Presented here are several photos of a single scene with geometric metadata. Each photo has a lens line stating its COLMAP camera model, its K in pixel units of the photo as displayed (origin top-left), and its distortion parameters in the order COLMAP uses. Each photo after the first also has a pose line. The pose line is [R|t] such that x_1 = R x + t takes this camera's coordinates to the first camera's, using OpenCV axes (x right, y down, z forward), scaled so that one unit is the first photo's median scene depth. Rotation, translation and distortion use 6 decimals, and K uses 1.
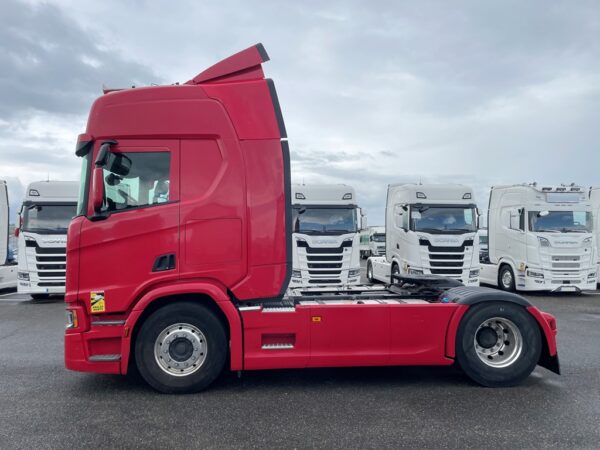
lens RADIAL K [[458.2, 0, 306.2], [0, 458.2, 229.2], [0, 0, 1]] dist [0.070094, -0.076955]
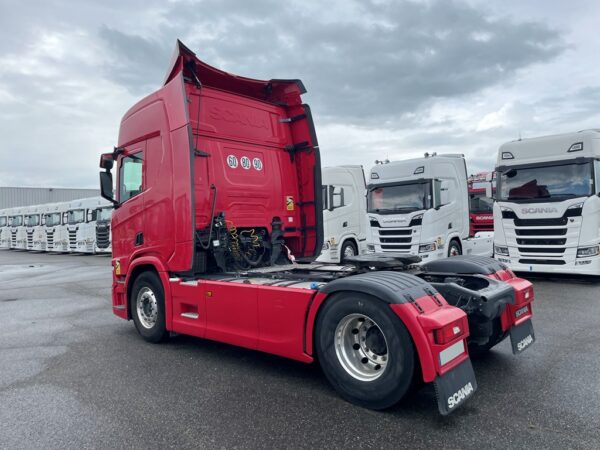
lens RADIAL K [[458.2, 0, 291.2], [0, 458.2, 223.4], [0, 0, 1]] dist [0.070094, -0.076955]
pose [[0.667662, -0.023540, -0.744093, 0.910691], [0.057184, 0.998169, 0.019733, 0.024367], [0.742266, -0.055725, 0.667785, 0.437205]]
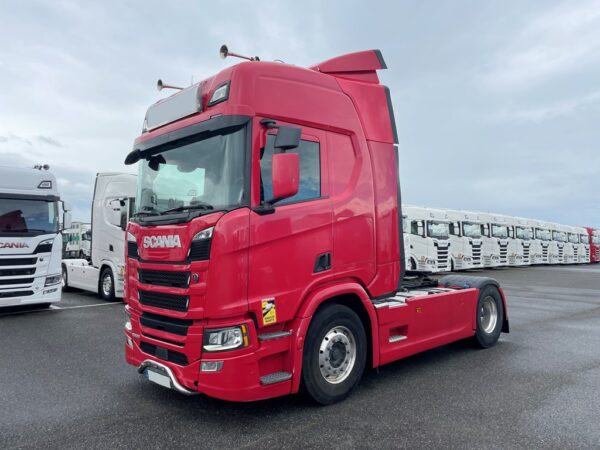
lens RADIAL K [[458.2, 0, 315.2], [0, 458.2, 221.9], [0, 0, 1]] dist [0.070094, -0.076955]
pose [[0.754942, 0.030327, 0.655089, -0.887648], [-0.020625, 0.999534, -0.022504, 0.012488], [-0.655467, 0.003478, 0.755216, 0.308364]]
